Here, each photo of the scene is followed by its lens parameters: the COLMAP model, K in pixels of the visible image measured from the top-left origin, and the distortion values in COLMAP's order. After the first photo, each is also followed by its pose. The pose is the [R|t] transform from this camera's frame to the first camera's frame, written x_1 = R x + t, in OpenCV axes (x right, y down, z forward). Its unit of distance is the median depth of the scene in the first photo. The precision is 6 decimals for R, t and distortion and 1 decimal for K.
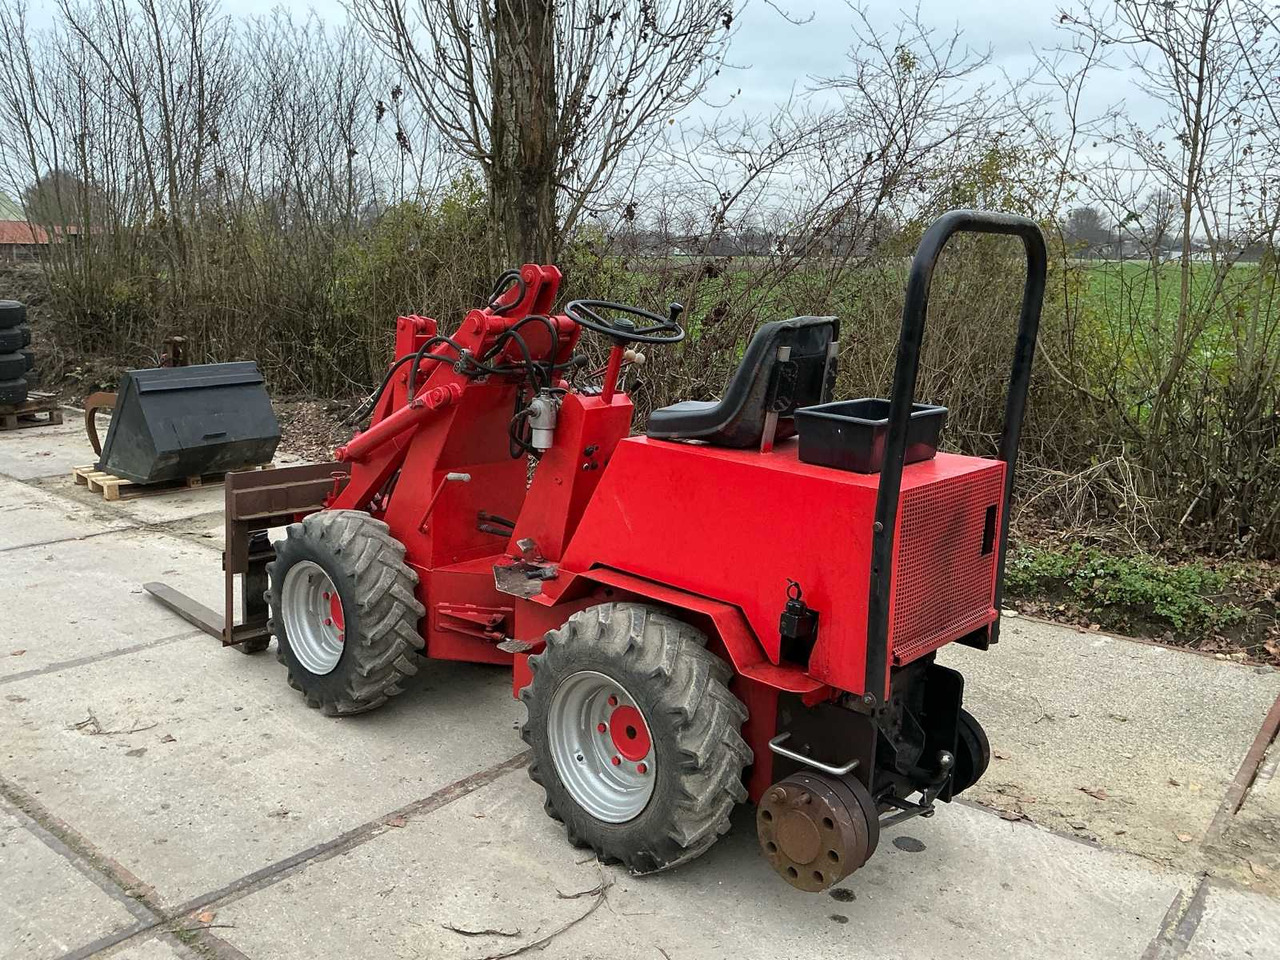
lens RADIAL K [[1064.1, 0, 640.0], [0, 1064.1, 480.0], [0, 0, 1]] dist [0.140249, -0.279483]
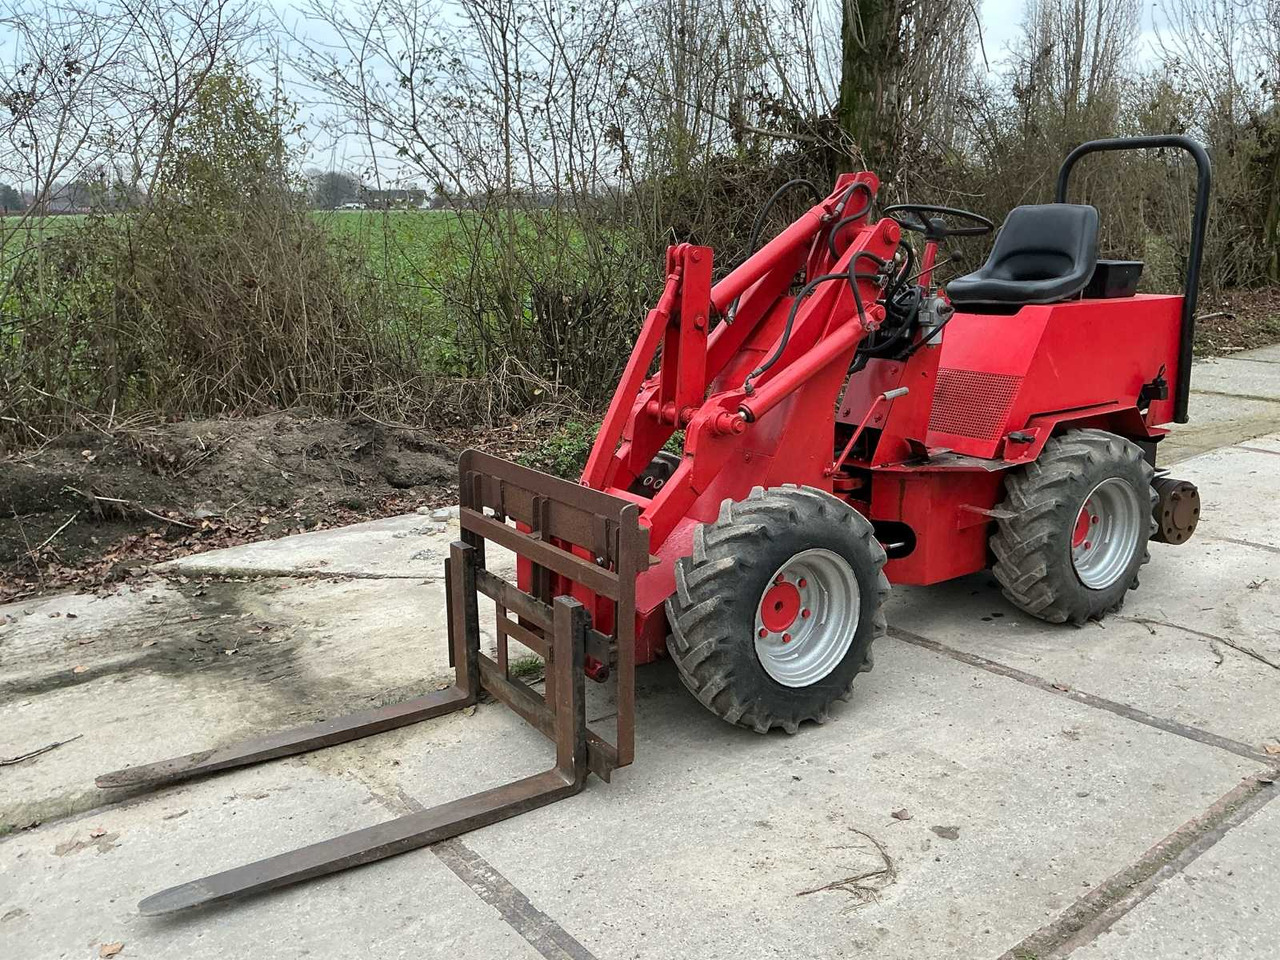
lens RADIAL K [[1064.1, 0, 640.0], [0, 1064.1, 480.0], [0, 0, 1]] dist [0.140249, -0.279483]
pose [[0.220777, -0.255590, 0.941239, -1.255403], [0.221324, 0.953006, 0.206871, -0.195584], [-0.949881, 0.162646, 0.266970, 1.051383]]
